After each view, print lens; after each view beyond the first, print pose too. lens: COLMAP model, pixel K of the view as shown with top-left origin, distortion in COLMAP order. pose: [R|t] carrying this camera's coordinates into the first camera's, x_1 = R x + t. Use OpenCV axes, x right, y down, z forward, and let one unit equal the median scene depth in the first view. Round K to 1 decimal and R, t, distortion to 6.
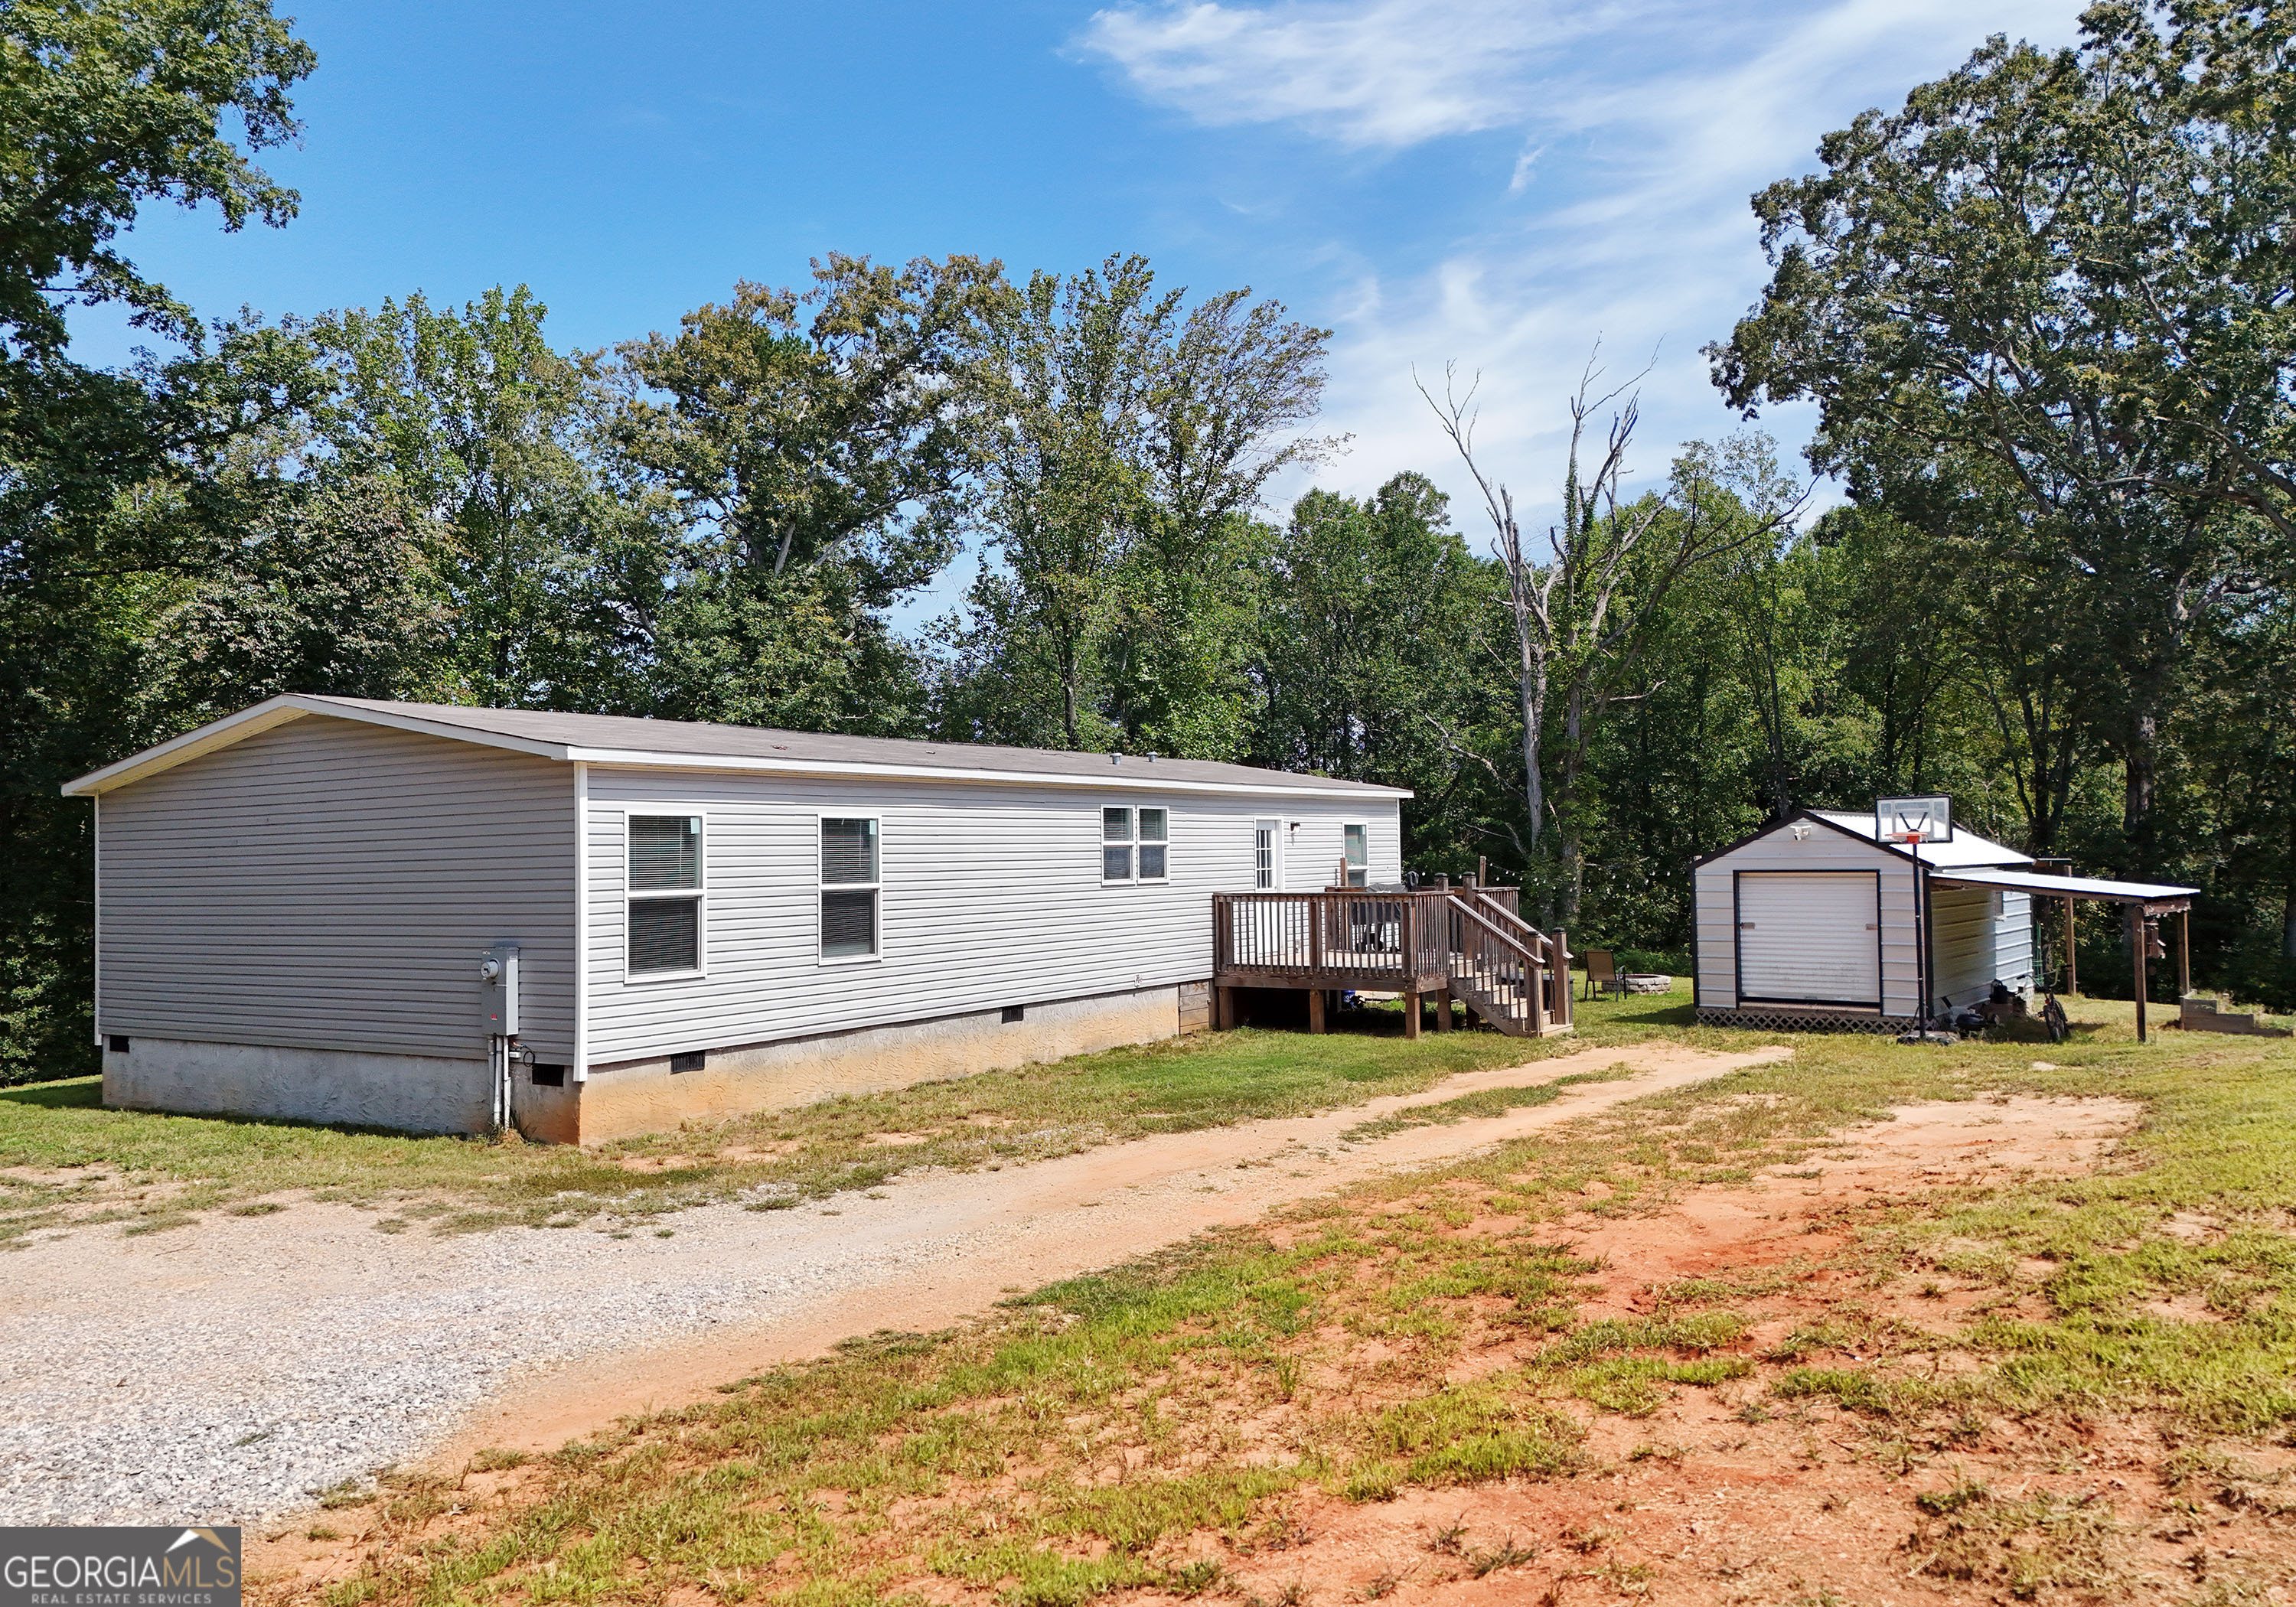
lens RADIAL K [[1663.9, 0, 1190.1], [0, 1663.9, 806.6], [0, 0, 1]] dist [0.082001, -0.079386]
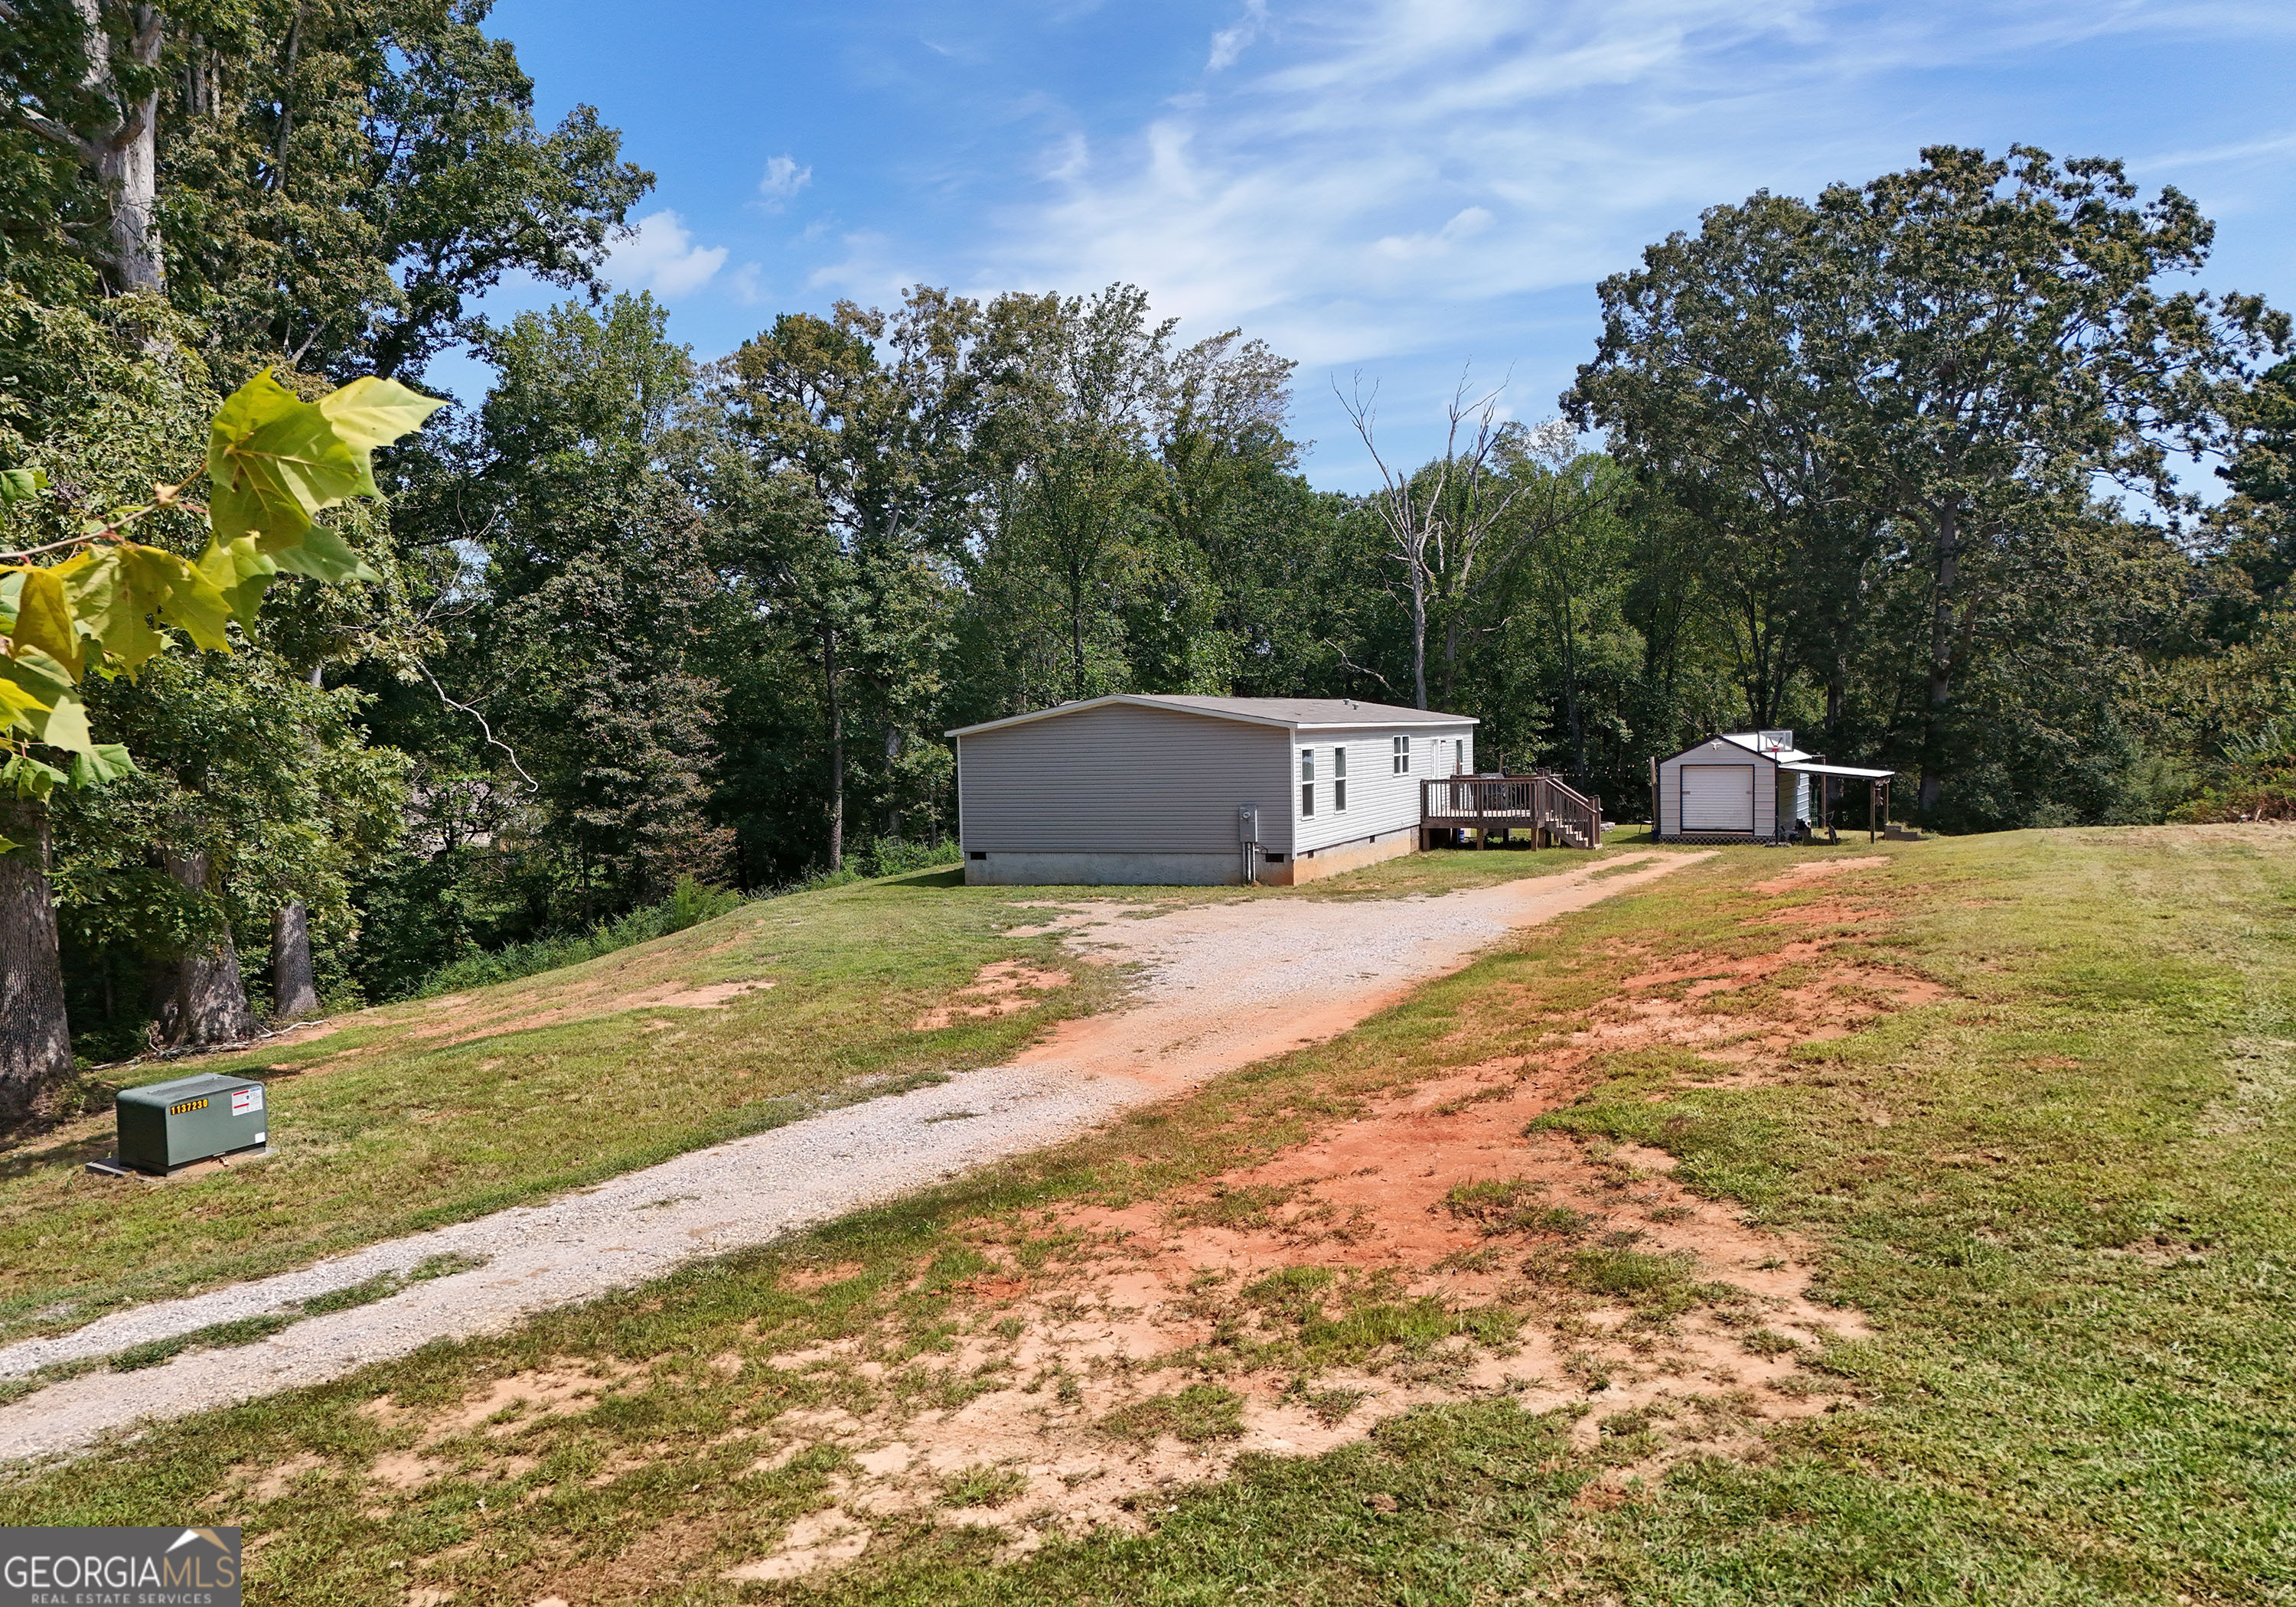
lens RADIAL K [[1663.9, 0, 1190.1], [0, 1663.9, 806.6], [0, 0, 1]] dist [0.082001, -0.079386]
pose [[0.985369, -0.011307, 0.170059, -0.569315], [-0.001054, 0.997374, 0.072422, -0.054630], [-0.170431, -0.071542, 0.982769, -0.829233]]
